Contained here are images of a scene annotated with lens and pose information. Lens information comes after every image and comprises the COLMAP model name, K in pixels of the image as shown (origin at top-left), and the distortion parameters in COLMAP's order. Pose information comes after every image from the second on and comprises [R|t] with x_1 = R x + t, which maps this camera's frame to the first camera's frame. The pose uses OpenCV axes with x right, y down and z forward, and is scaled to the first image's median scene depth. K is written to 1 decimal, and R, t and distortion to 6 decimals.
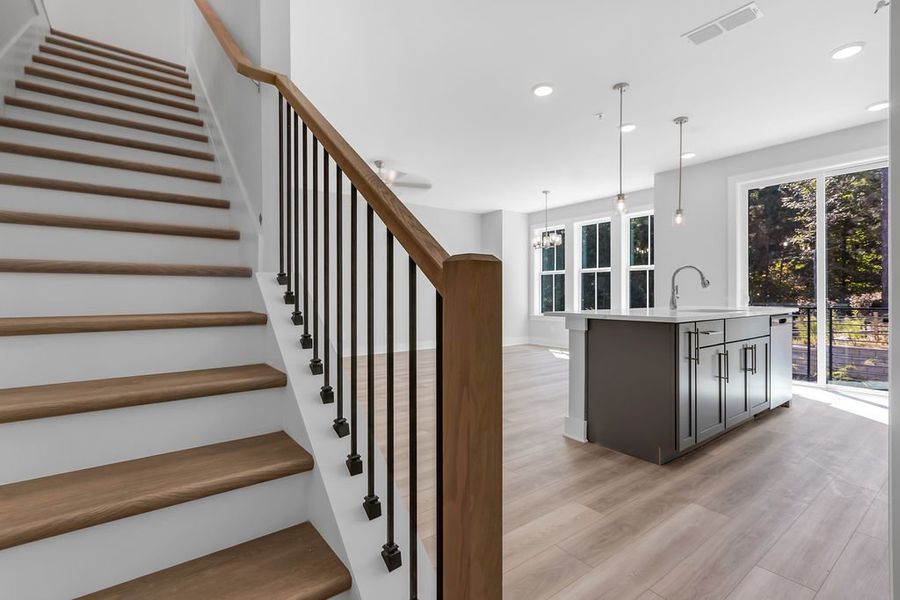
lens RADIAL K [[418.7, 0, 448.4], [0, 418.7, 295.5], [0, 0, 1]] dist [0.003936, -0.000028]
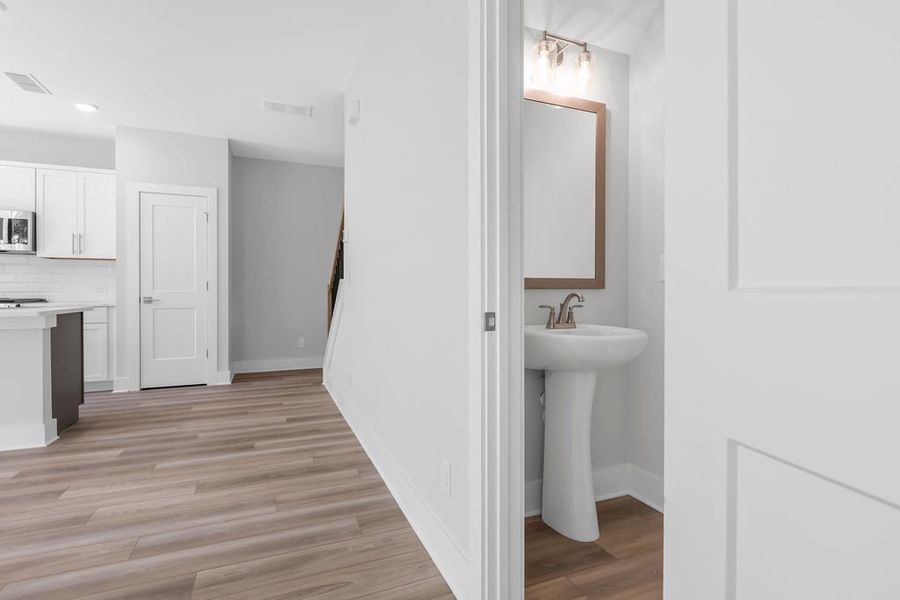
lens RADIAL K [[441.9, 0, 448.7], [0, 441.9, 293.0], [0, 0, 1]] dist [-0.002896, -0.001176]
pose [[-0.967876, 0.000564, 0.251427, -0.423577], [0.002212, 0.999978, 0.006272, -0.000757], [-0.251418, 0.006626, -0.967856, 0.891007]]
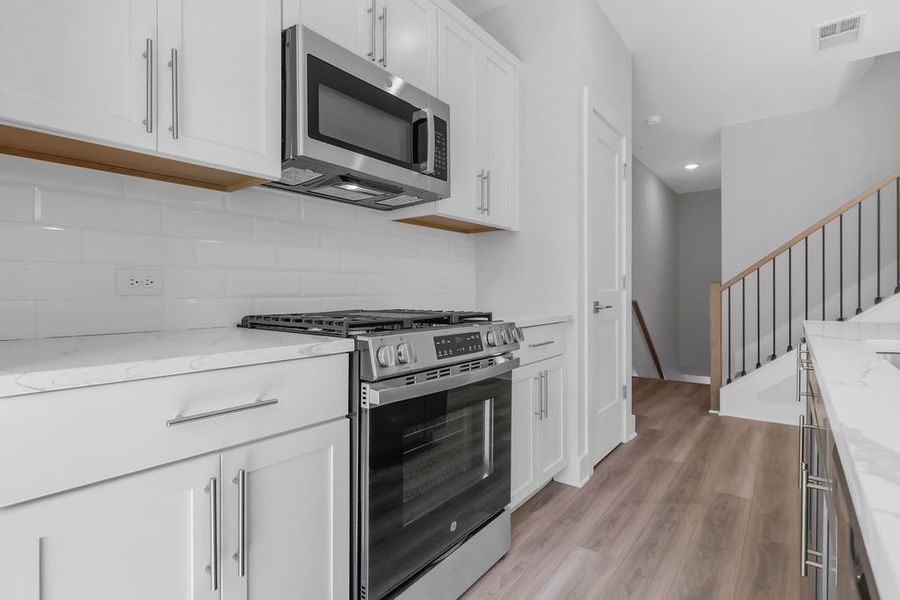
lens RADIAL K [[451.9, 0, 448.2], [0, 451.9, 286.9], [0, 0, 1]] dist [-0.001616, -0.000021]
pose [[-0.964417, 0.003481, -0.264362, 0.554424], [0.004226, 0.999989, -0.002247, -0.003190], [0.264351, -0.003284, -0.964421, 0.657465]]
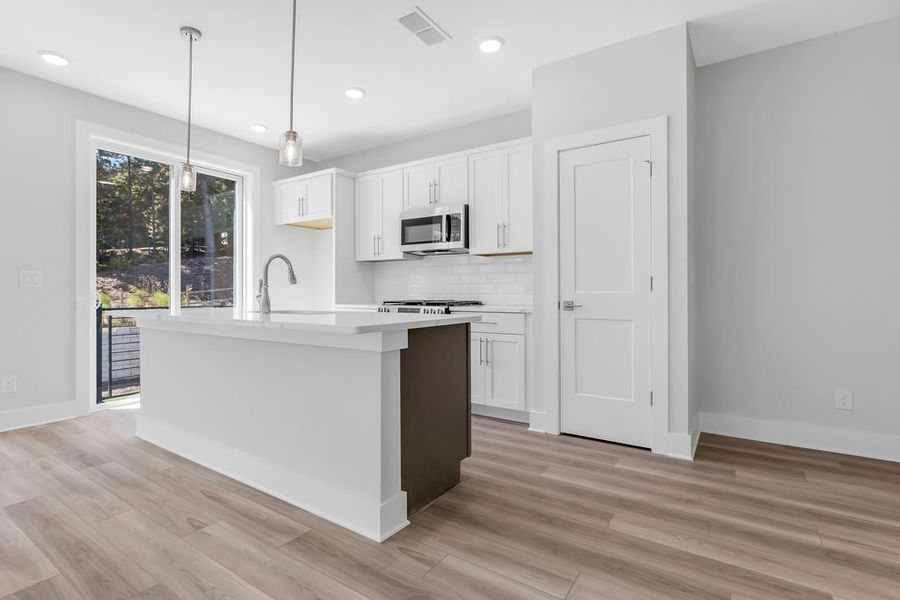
lens RADIAL K [[434.5, 0, 449.2], [0, 434.5, 291.0], [0, 0, 1]] dist [-0.002359, -0.000216]
pose [[-0.328447, 0.006081, 0.944503, -0.161703], [0.003860, 0.999980, -0.005096, -0.000364], [-0.944515, 0.001972, -0.328463, 0.577434]]
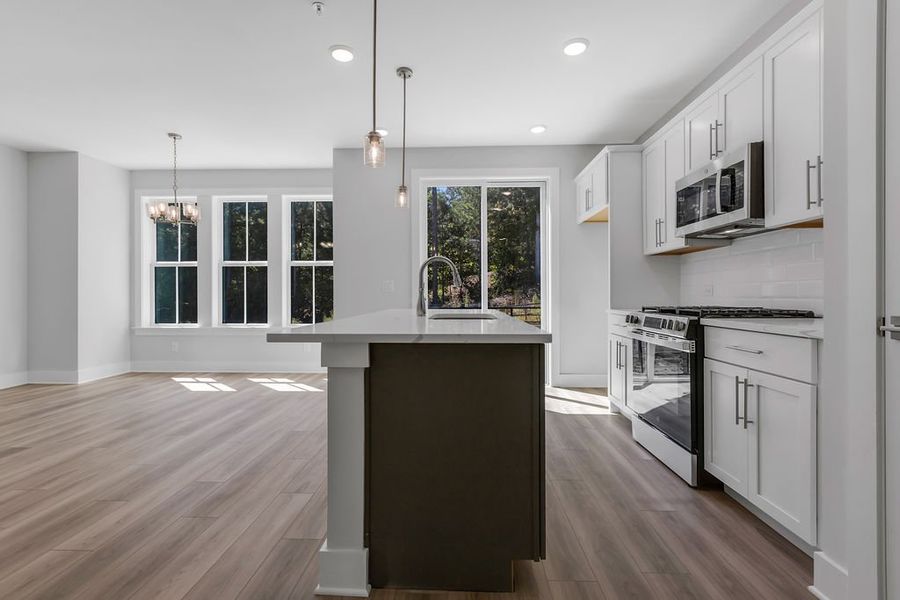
lens RADIAL K [[418.7, 0, 448.4], [0, 418.7, 295.5], [0, 0, 1]] dist [0.003936, -0.000028]
pose [[0.632979, 0.000770, 0.774169, 0.001026], [0.002617, 0.999992, -0.003135, -0.000082], [-0.774165, 0.004010, 0.632971, 0.305332]]
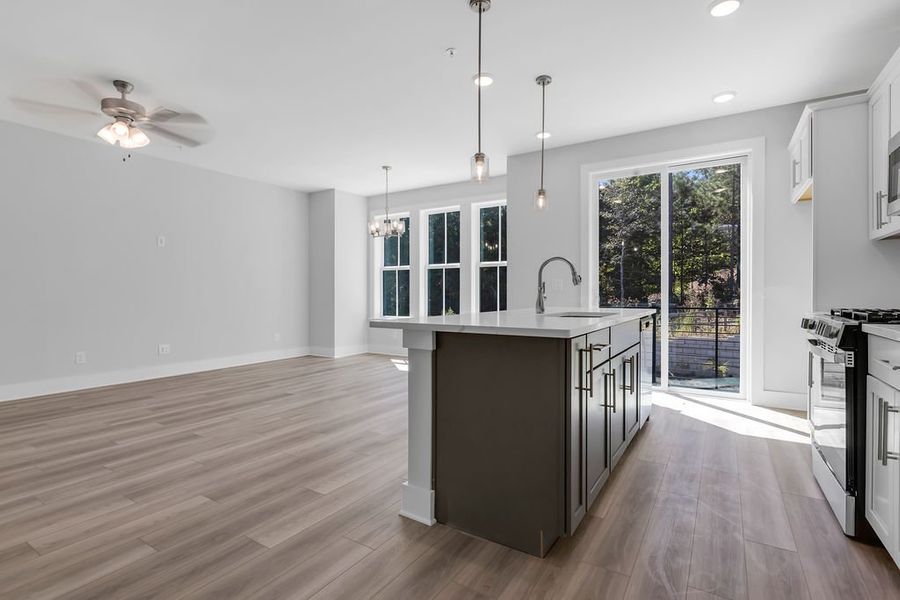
lens RADIAL K [[435.4, 0, 451.0], [0, 435.4, 297.4], [0, 0, 1]] dist [-0.001024, -0.000048]
pose [[0.936353, -0.001535, 0.351057, 0.060046], [-0.000330, 0.999986, 0.005251, -0.000108], [-0.351061, -0.005032, 0.936339, 0.184357]]
